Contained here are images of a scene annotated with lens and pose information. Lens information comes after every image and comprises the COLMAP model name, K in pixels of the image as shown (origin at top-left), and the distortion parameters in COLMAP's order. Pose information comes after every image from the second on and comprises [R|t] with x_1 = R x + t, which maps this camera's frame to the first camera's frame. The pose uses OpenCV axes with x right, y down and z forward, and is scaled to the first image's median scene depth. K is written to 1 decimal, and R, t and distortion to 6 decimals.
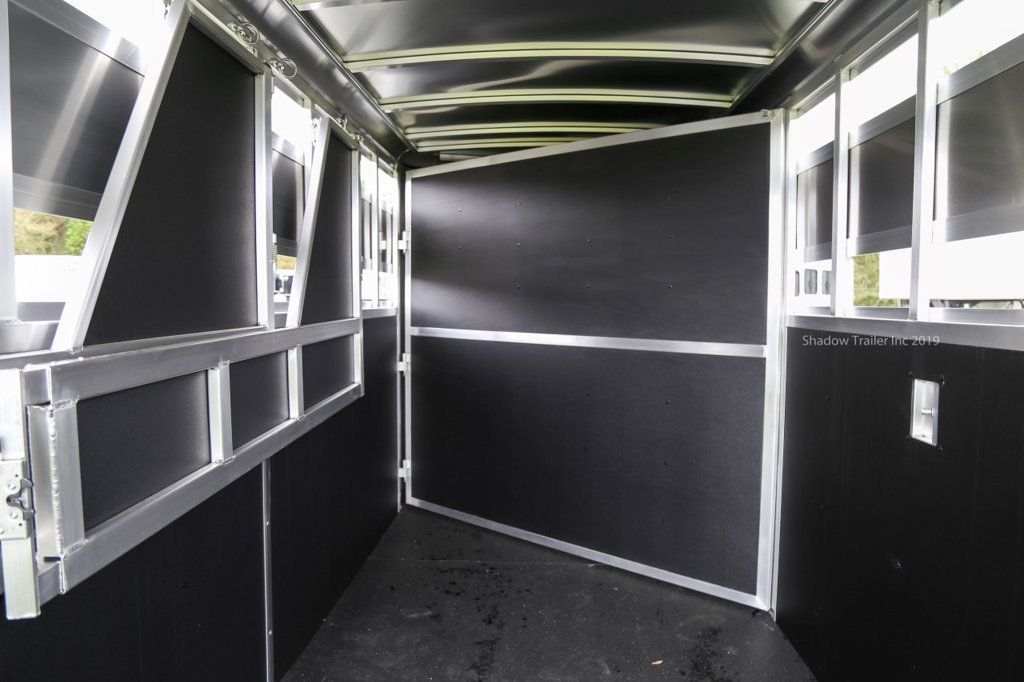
lens RADIAL K [[638.3, 0, 512.0], [0, 638.3, 341.0], [0, 0, 1]] dist [-0.110587, 0.000415]
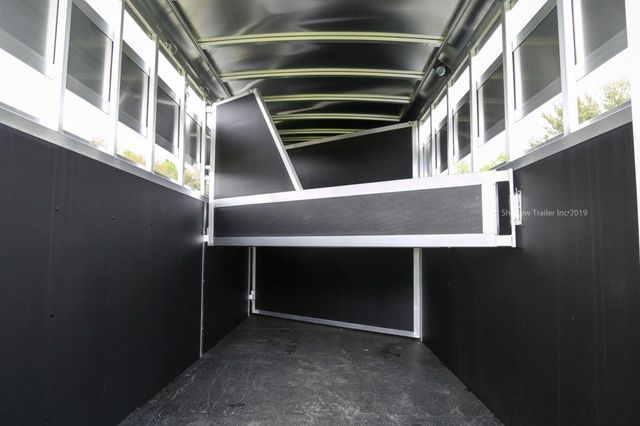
lens RADIAL K [[398.9, 0, 320.0], [0, 398.9, 213.0], [0, 0, 1]] dist [-0.110587, 0.000415]
pose [[0.999546, -0.000667, 0.030136, 0.014895], [0.004700, 0.990974, -0.133973, 0.172213], [-0.029775, 0.134054, 0.990527, -0.437637]]
